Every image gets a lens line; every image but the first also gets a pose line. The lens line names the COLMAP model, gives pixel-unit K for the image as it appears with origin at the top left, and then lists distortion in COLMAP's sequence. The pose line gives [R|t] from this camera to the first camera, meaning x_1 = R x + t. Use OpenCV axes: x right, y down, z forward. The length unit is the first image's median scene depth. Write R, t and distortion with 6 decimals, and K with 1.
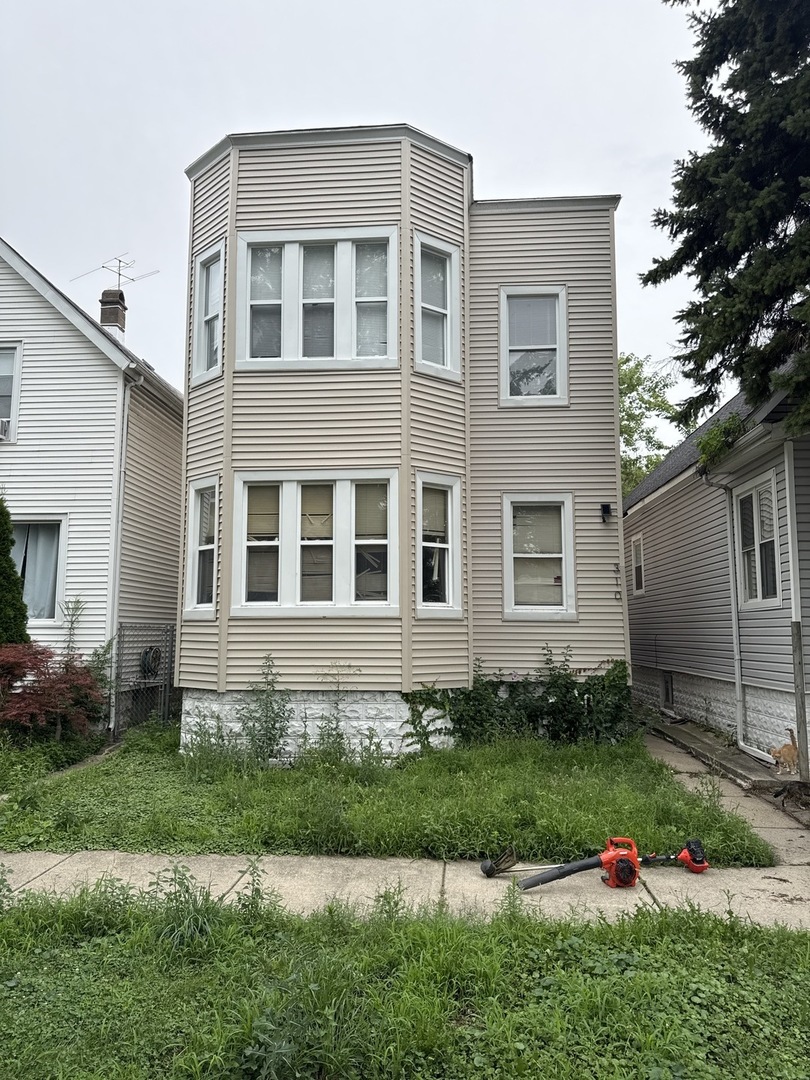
lens RADIAL K [[761.1, 0, 408.1], [0, 761.1, 536.3], [0, 0, 1]] dist [0.108450, -0.169466]
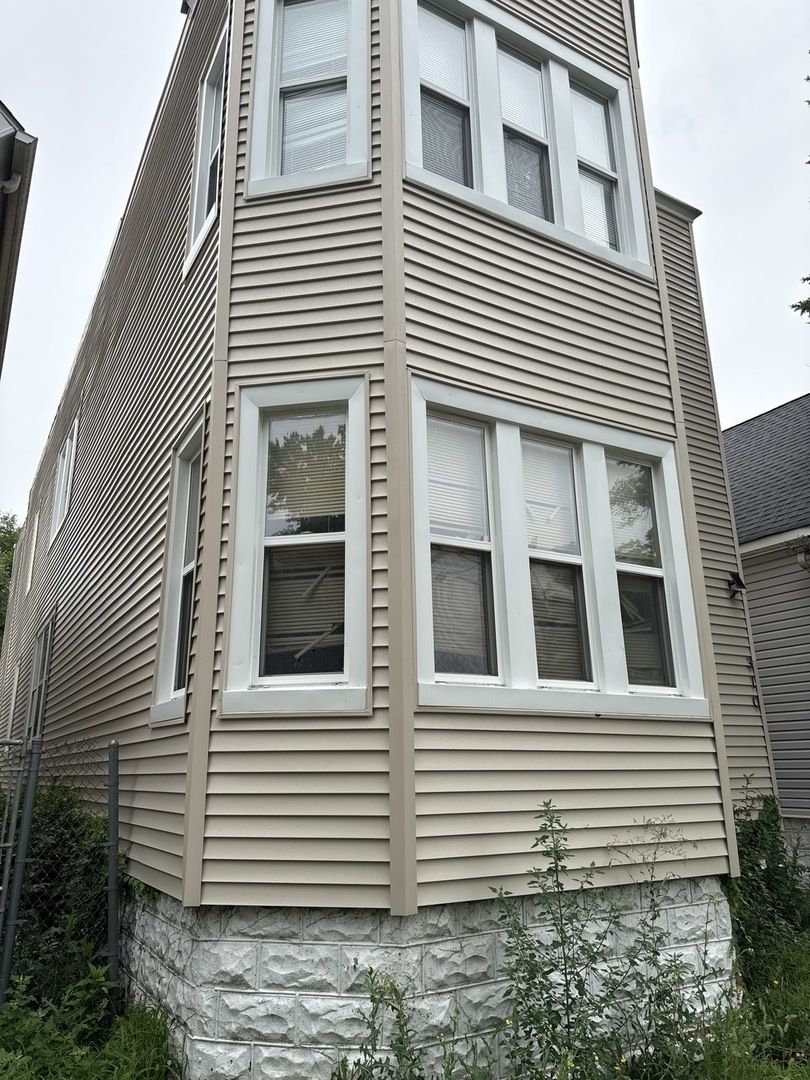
lens RADIAL K [[761.1, 0, 408.1], [0, 761.1, 536.3], [0, 0, 1]] dist [0.108450, -0.169466]
pose [[0.824938, 0.154438, 0.543715, -0.467330], [-0.060544, 0.980557, -0.186660, 0.092216], [-0.561971, 0.121064, 0.818249, 0.661718]]
